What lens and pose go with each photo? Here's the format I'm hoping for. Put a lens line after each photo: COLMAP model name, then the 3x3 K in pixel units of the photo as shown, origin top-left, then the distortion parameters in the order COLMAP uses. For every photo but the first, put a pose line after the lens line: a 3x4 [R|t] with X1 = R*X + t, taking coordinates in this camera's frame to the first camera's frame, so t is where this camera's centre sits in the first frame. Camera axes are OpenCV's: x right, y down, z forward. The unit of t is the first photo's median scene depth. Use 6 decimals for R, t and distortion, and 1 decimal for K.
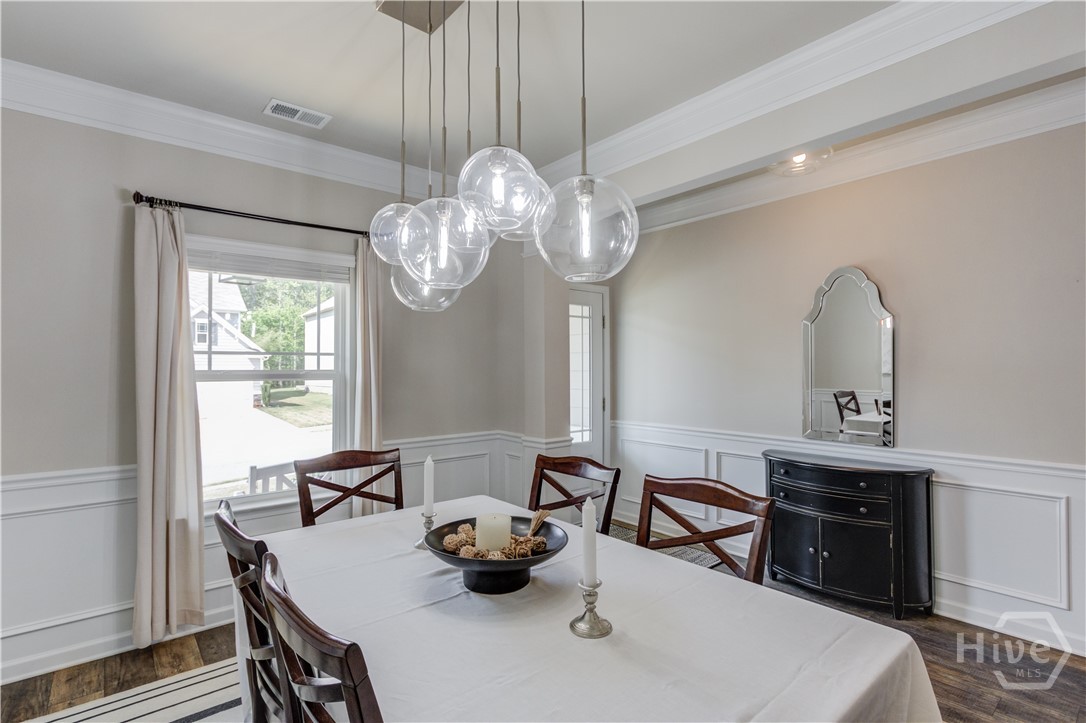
lens RADIAL K [[521.6, 0, 543.0], [0, 521.6, 361.5], [0, 0, 1]] dist [0.000357, 0.000024]
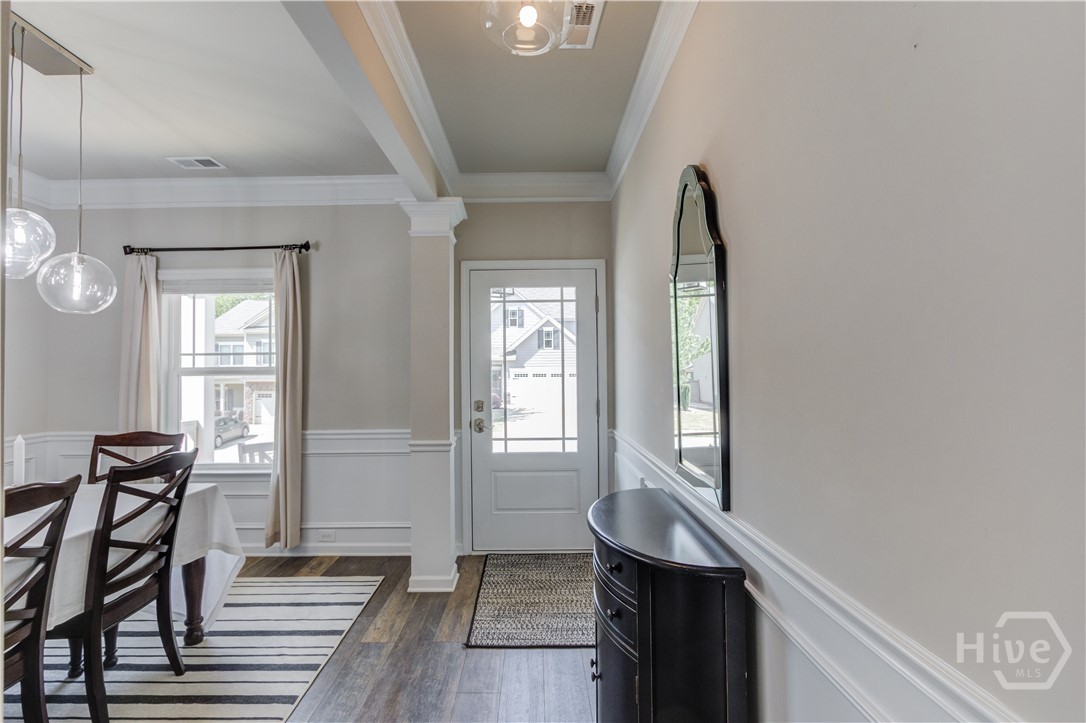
lens RADIAL K [[454.4, 0, 543.0], [0, 454.4, 361.5], [0, 0, 1]] dist [-0.001013, -0.000184]
pose [[0.767096, -0.011482, -0.641429, 0.748890], [0.018655, 0.999816, 0.004412, 0.010841], [0.641261, -0.015350, 0.767169, 0.625382]]
